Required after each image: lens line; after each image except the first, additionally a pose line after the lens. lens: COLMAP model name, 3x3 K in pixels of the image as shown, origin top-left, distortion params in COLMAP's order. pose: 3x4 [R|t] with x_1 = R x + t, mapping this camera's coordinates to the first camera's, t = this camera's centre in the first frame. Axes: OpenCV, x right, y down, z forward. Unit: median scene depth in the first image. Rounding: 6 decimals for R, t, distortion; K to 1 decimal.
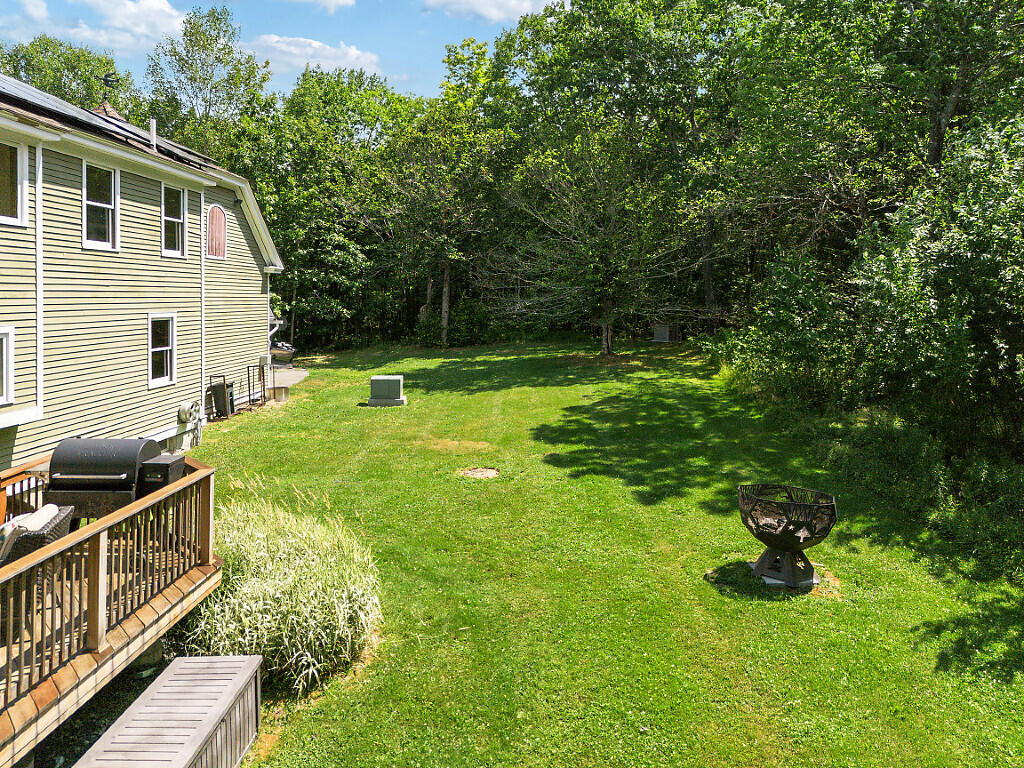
lens RADIAL K [[722.1, 0, 514.7], [0, 722.1, 315.6], [0, 0, 1]] dist [0.006651, -0.006697]
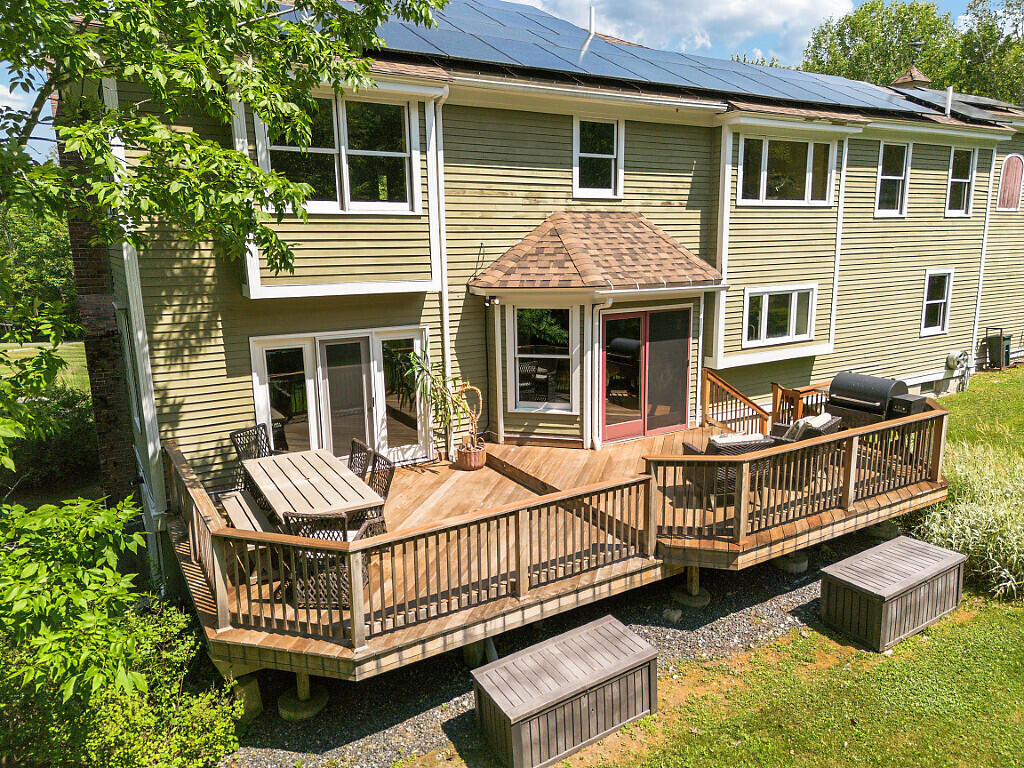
lens RADIAL K [[707.7, 0, 514.6], [0, 707.7, 370.4], [0, 0, 1]] dist [0.082020, -0.076938]
pose [[0.531170, 0.135776, -0.836315, 0.147923], [0.005071, 0.986549, 0.163387, -0.044565], [0.847250, -0.091027, 0.523337, -0.194542]]
